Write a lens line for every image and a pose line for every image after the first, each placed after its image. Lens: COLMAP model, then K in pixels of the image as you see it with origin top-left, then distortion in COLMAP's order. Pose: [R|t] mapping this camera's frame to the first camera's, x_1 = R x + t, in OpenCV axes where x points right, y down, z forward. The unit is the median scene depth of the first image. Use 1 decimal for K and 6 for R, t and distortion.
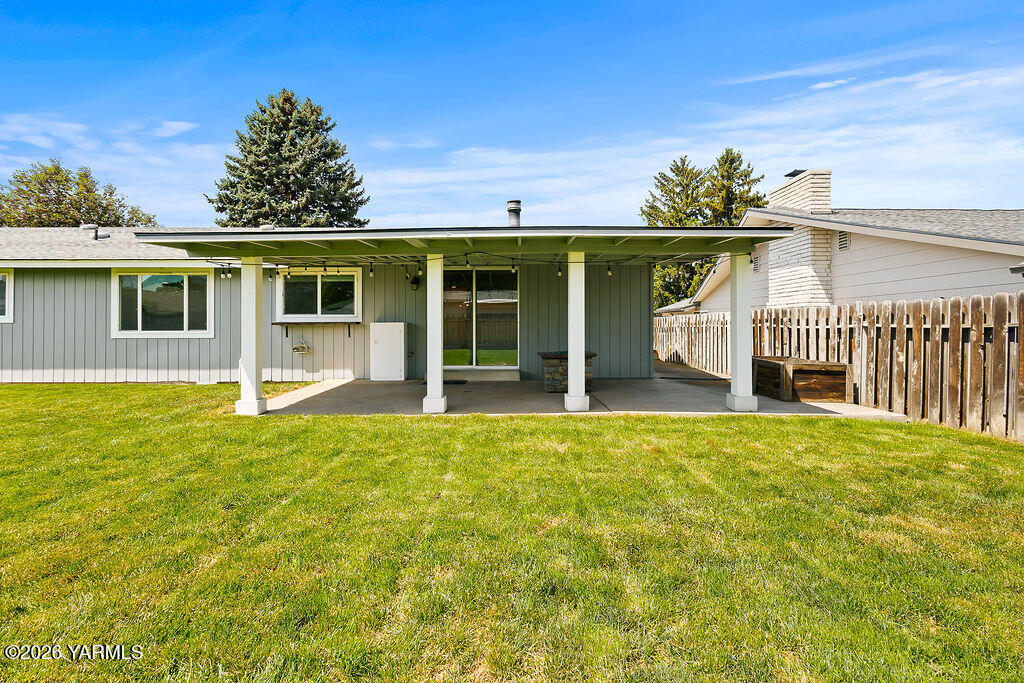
lens RADIAL K [[478.2, 0, 512.0], [0, 478.2, 341.5], [0, 0, 1]] dist [0.001690, 0.000069]
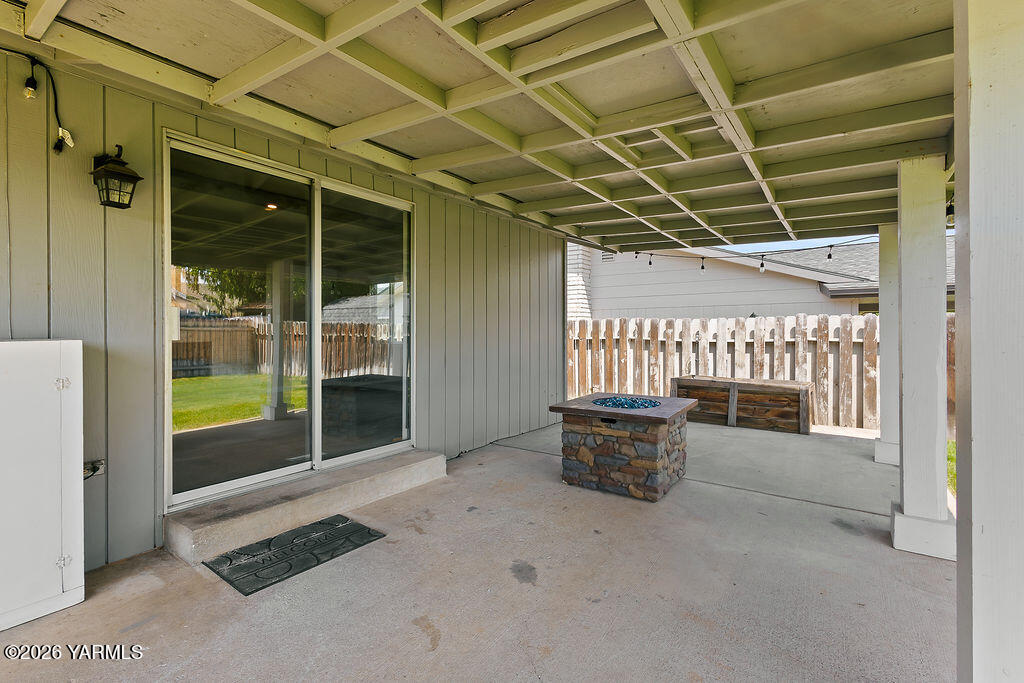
lens RADIAL K [[478.2, 0, 512.0], [0, 478.2, 341.5], [0, 0, 1]] dist [0.001690, 0.000069]
pose [[0.589708, -0.014271, 0.807490, -0.265463], [0.025911, 0.999663, -0.001255, -0.031003], [-0.807201, 0.021663, 0.589879, 0.654510]]
